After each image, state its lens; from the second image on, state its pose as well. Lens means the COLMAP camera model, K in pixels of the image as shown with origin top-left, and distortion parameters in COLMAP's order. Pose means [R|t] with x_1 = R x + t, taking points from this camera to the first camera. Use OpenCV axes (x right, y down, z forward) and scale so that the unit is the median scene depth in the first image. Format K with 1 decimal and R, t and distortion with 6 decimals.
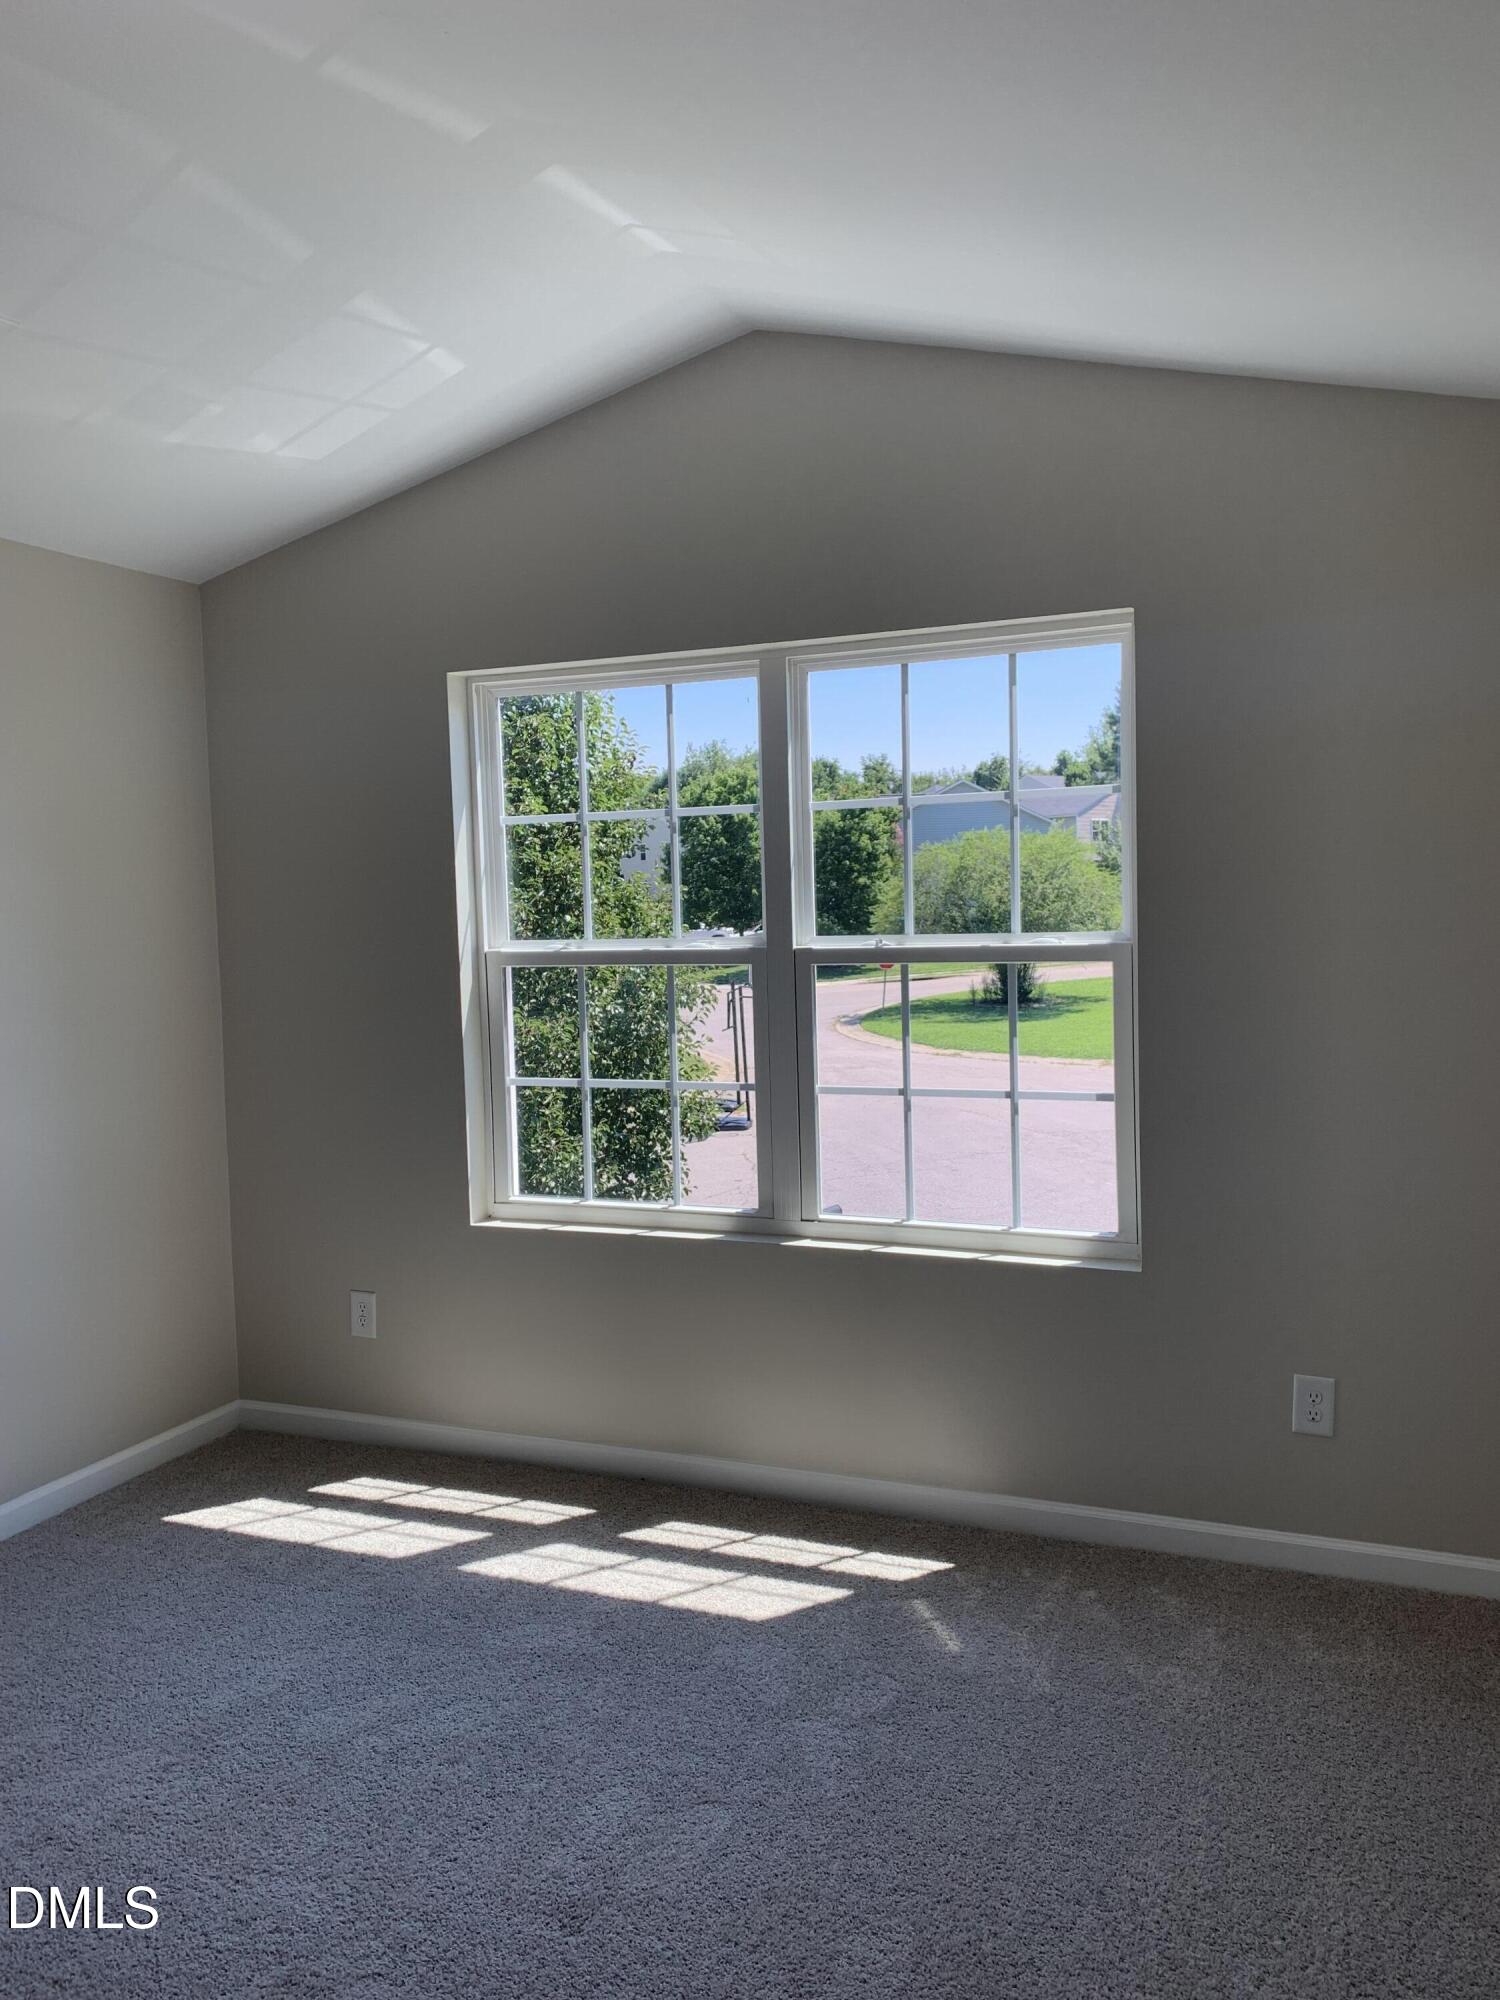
lens RADIAL K [[1498.8, 0, 756.3], [0, 1498.8, 996.2], [0, 0, 1]] dist [0.008710, 0.001359]
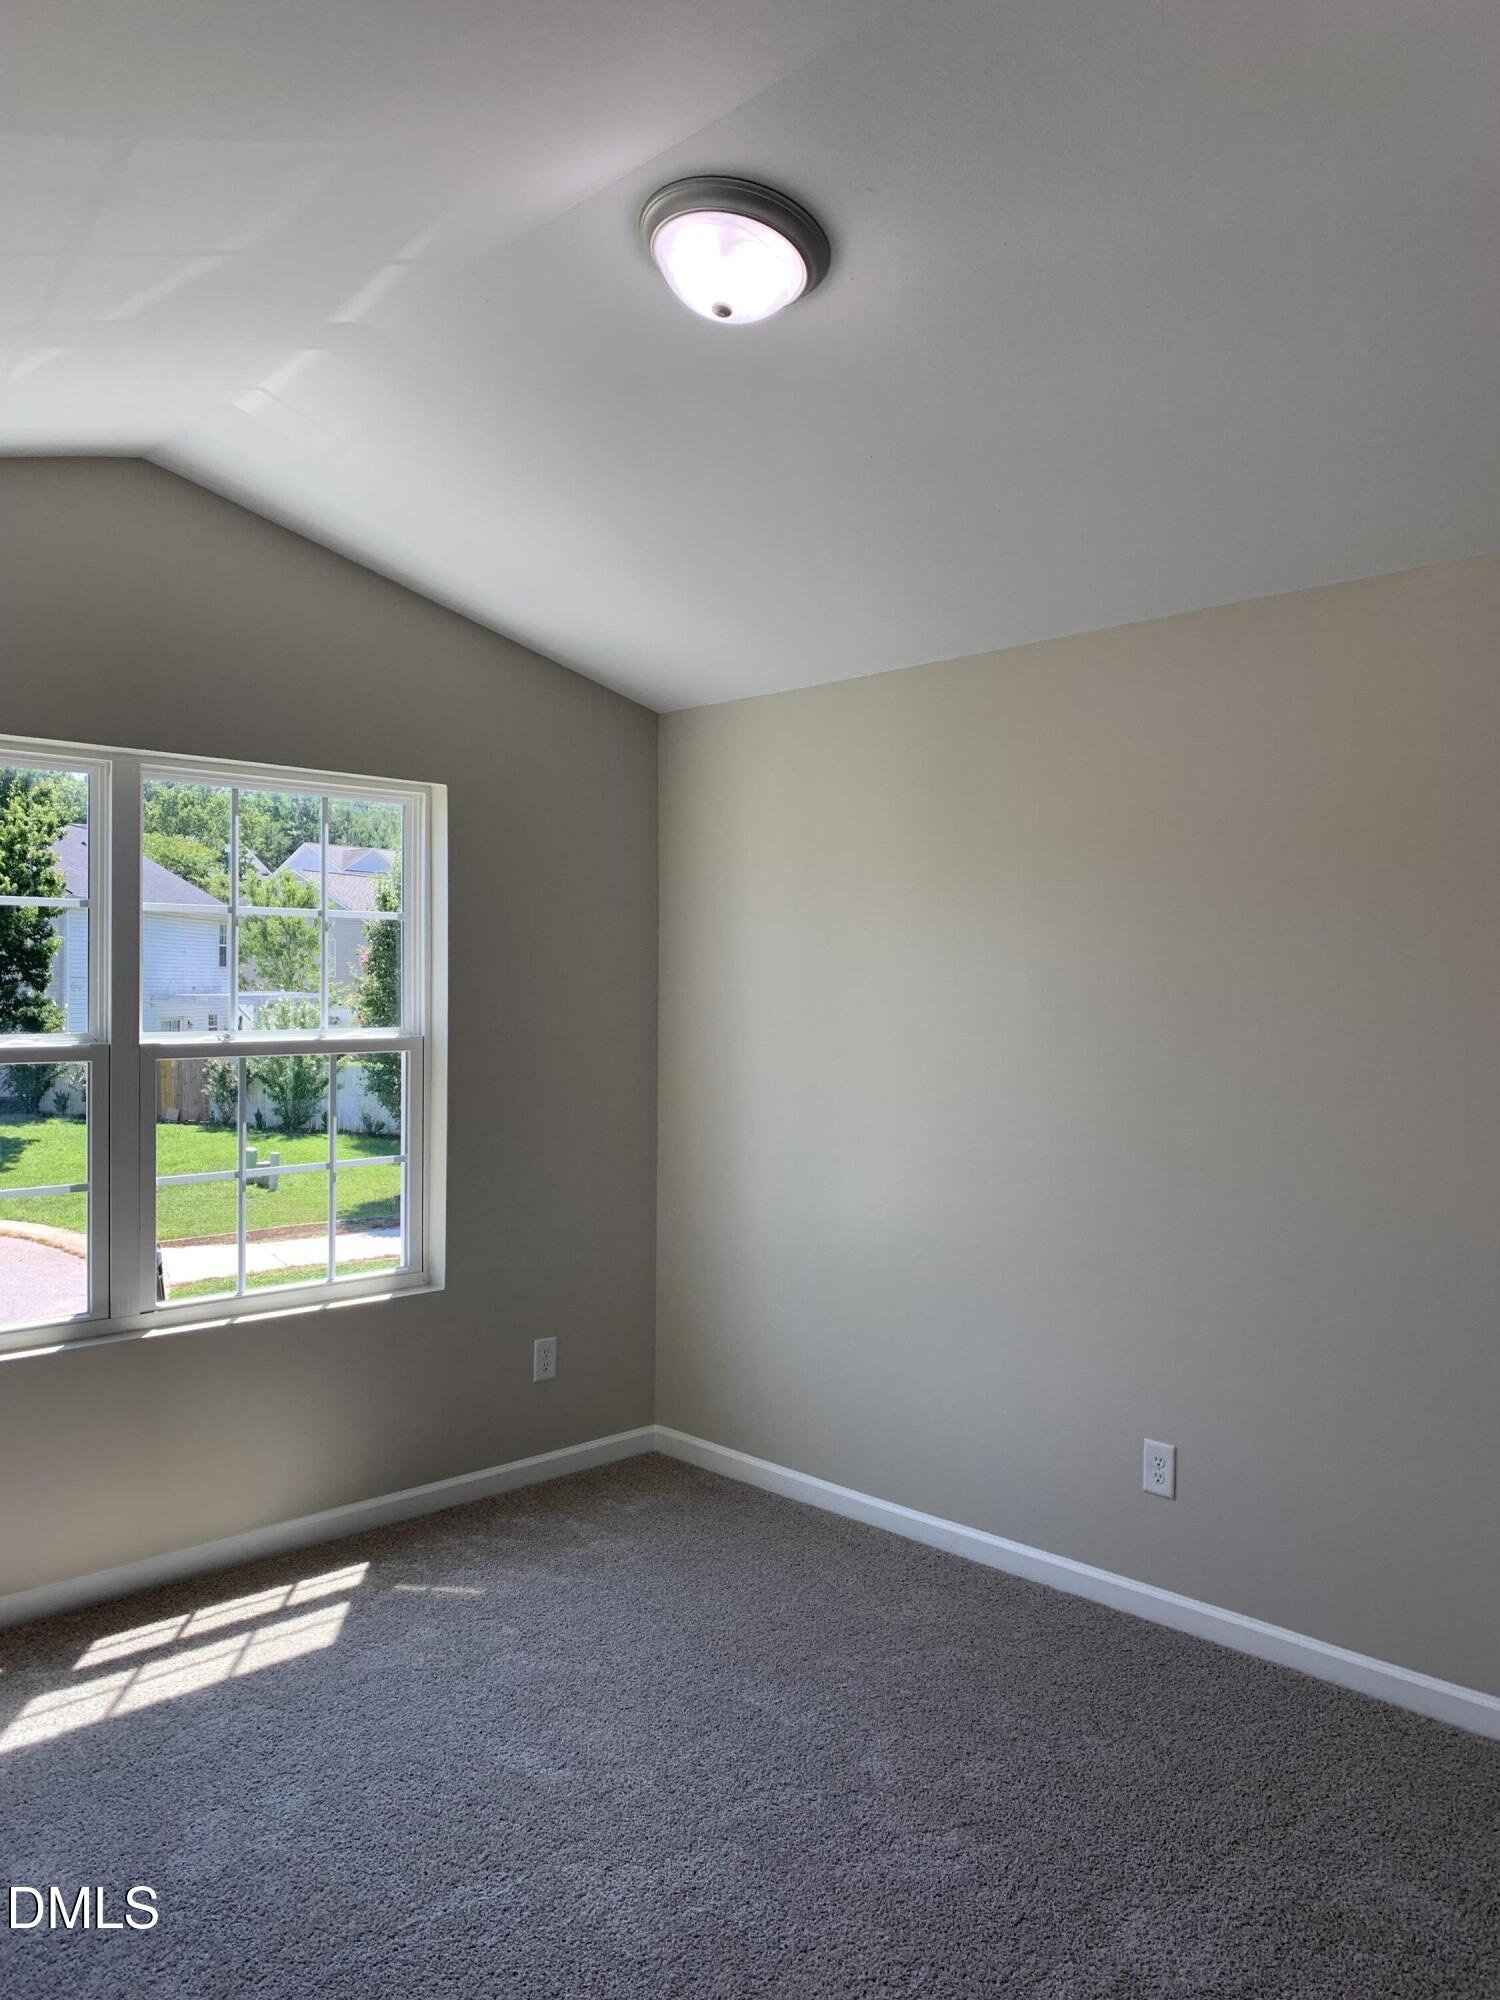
lens RADIAL K [[1498.8, 0, 756.3], [0, 1498.8, 996.2], [0, 0, 1]] dist [0.008710, 0.001359]
pose [[0.401240, 0.024157, 0.915654, -0.829397], [0.041675, 0.998135, -0.044595, -0.000771], [-0.915024, 0.056053, 0.399485, 0.220384]]
